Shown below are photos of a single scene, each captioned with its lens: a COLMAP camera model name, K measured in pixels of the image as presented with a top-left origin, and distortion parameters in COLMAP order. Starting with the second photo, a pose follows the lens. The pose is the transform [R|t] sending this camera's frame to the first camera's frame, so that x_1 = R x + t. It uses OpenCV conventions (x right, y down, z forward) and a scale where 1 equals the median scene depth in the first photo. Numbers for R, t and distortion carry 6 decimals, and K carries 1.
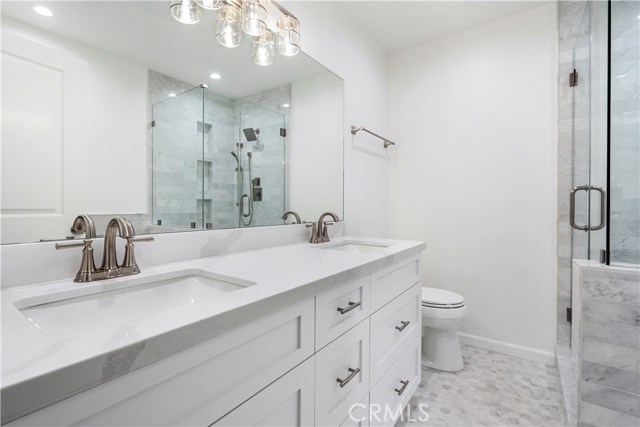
lens RADIAL K [[292.4, 0, 329.7], [0, 292.4, 202.4], [0, 0, 1]] dist [-0.007267, 0.002236]
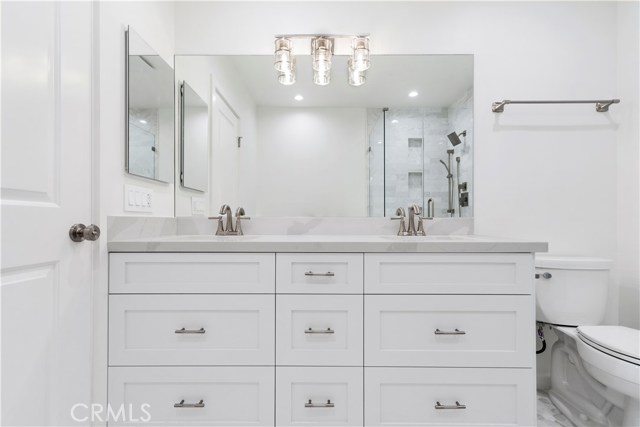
lens RADIAL K [[292.4, 0, 321.4], [0, 292.4, 216.3], [0, 0, 1]] dist [-0.007267, 0.002236]
pose [[0.568123, -0.022659, -0.822632, 0.268258], [0.015749, 0.999737, -0.016660, 0.035106], [0.822793, -0.003491, 0.568331, 0.079258]]
